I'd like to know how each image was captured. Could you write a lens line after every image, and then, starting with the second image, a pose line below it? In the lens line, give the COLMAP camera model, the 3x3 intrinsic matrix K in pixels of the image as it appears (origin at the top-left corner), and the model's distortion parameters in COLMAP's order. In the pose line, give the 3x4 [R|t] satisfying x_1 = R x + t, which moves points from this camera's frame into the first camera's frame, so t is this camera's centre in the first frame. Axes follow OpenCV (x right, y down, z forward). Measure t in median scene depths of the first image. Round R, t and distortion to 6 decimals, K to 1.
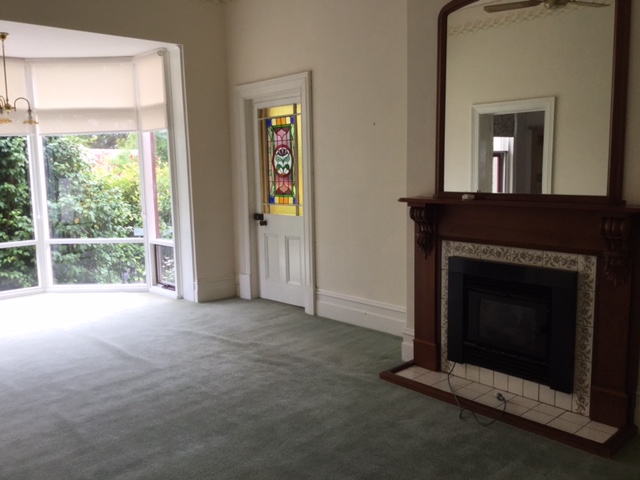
lens RADIAL K [[579.2, 0, 320.0], [0, 579.2, 240.0], [0, 0, 1]] dist [0.068317, -0.112352]
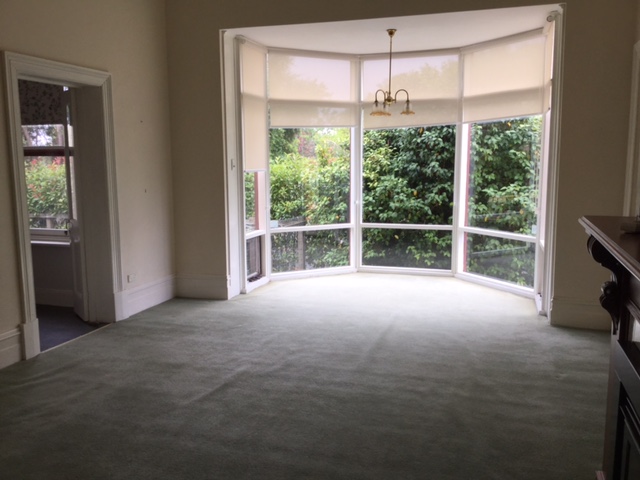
lens RADIAL K [[579.2, 0, 320.0], [0, 579.2, 240.0], [0, 0, 1]] dist [0.068317, -0.112352]
pose [[0.491135, 0.134591, -0.860623, 0.361043], [-0.114314, 0.989405, 0.089495, -0.051026], [0.863550, 0.054428, 0.501317, 0.357108]]
